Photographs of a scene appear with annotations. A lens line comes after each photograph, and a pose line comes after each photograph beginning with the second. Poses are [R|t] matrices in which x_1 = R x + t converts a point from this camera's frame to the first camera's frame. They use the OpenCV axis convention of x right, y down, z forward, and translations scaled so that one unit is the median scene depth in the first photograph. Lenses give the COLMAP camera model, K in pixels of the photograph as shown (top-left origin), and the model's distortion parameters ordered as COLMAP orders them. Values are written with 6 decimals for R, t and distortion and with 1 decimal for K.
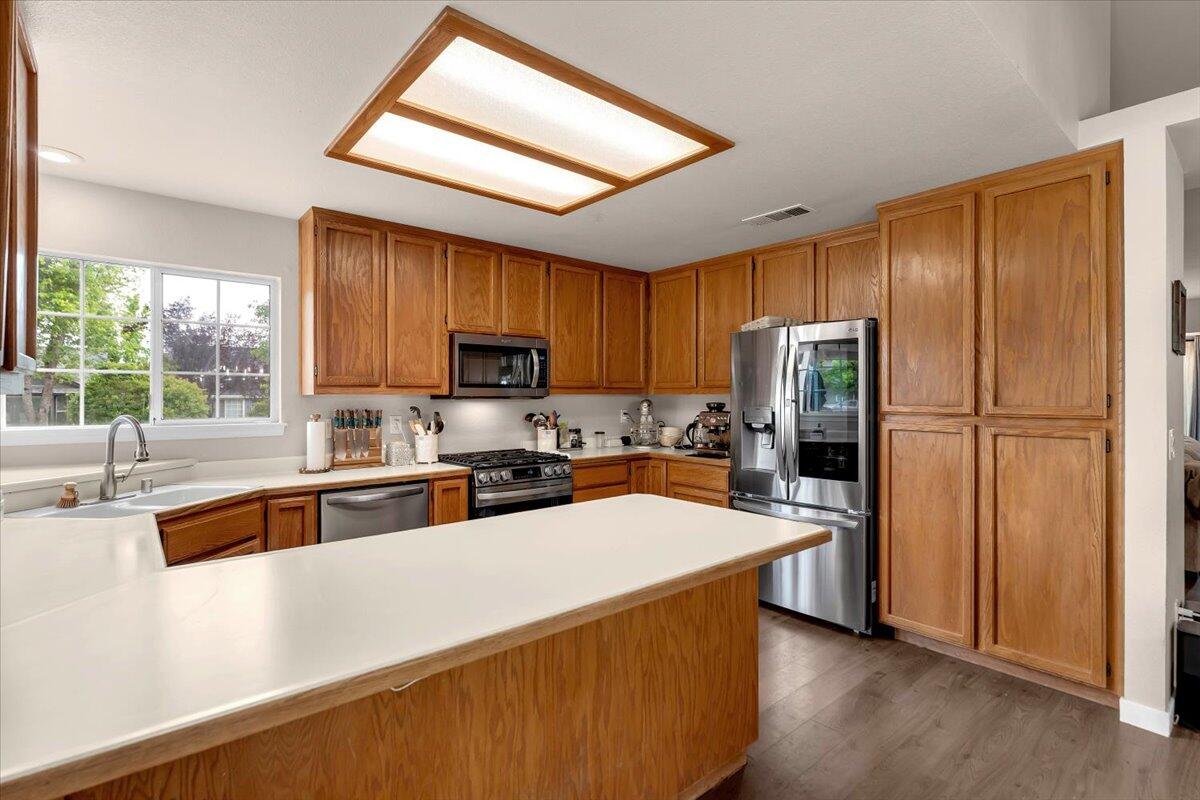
lens RADIAL K [[554.2, 0, 553.9], [0, 554.2, 394.9], [0, 0, 1]] dist [-0.000410, -0.000143]
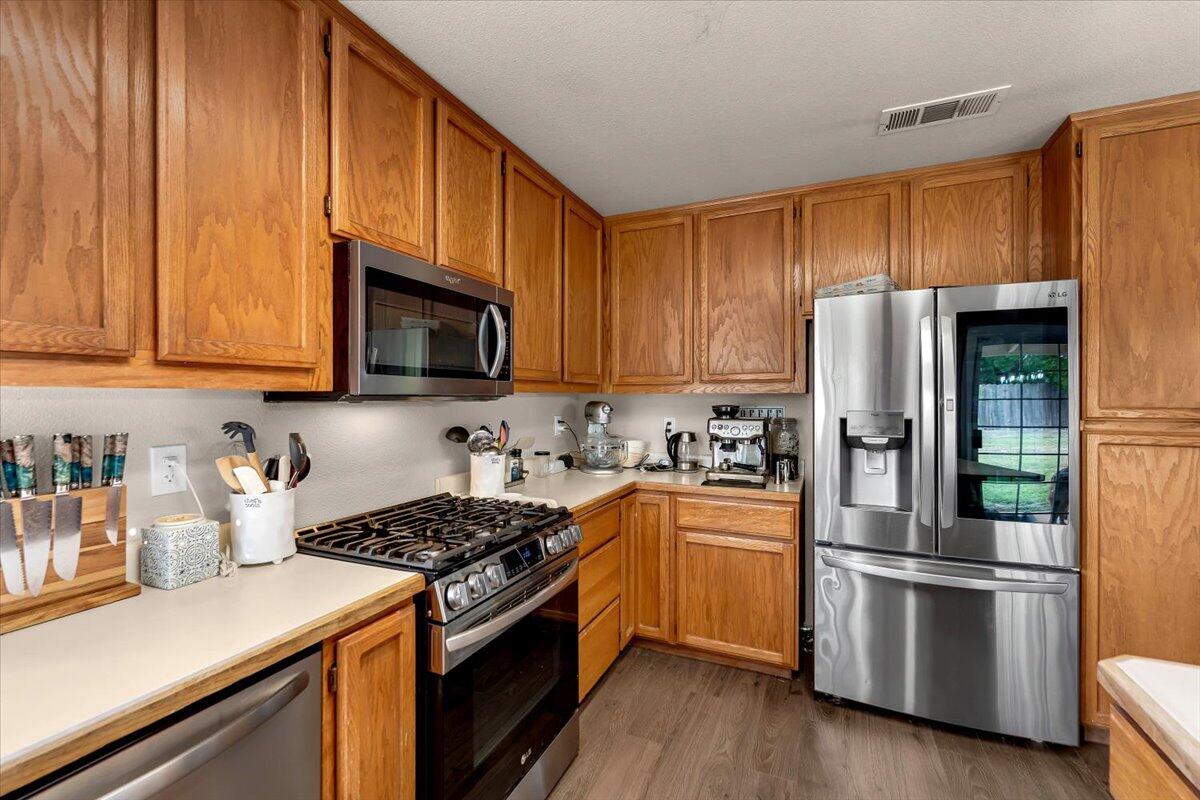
lens RADIAL K [[526.7, 0, 581.8], [0, 526.7, 399.3], [0, 0, 1]] dist [-0.003068, -0.000151]
pose [[0.887588, -0.001837, 0.460635, -0.208472], [-0.000388, 0.999989, 0.004735, 0.003857], [-0.460638, -0.004382, 0.887577, 0.574859]]
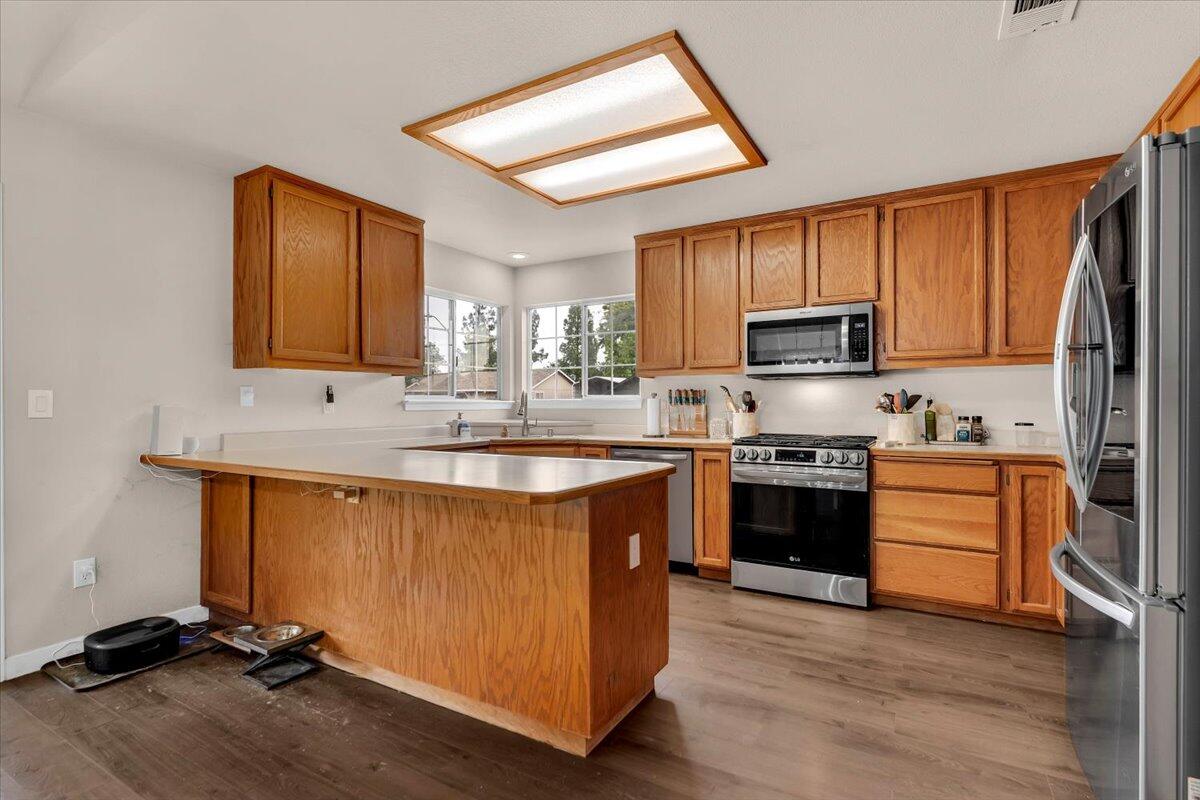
lens RADIAL K [[521.9, 0, 609.3], [0, 521.9, 404.4], [0, 0, 1]] dist [-0.002364, -0.000345]
pose [[0.401554, 0.002681, -0.915831, 0.605356], [0.005602, 0.999970, 0.005384, 0.050588], [0.915818, -0.007292, 0.401527, 0.377885]]
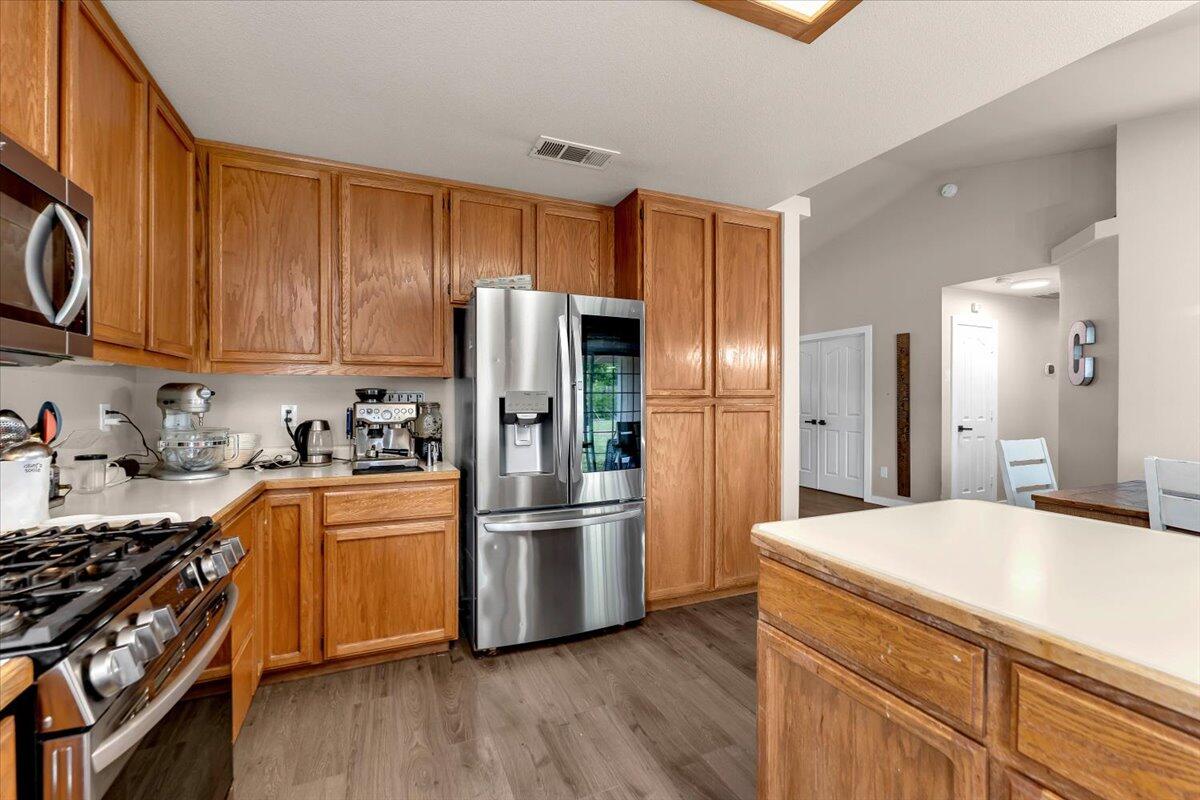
lens RADIAL K [[508.0, 0, 601.9], [0, 508.0, 401.7], [0, 0, 1]] dist [-0.001514, -0.000268]
pose [[0.238105, -0.006230, 0.971219, -0.268147], [-0.003409, 0.999968, 0.007251, 0.028312], [-0.971233, -0.005038, 0.238076, 0.690741]]
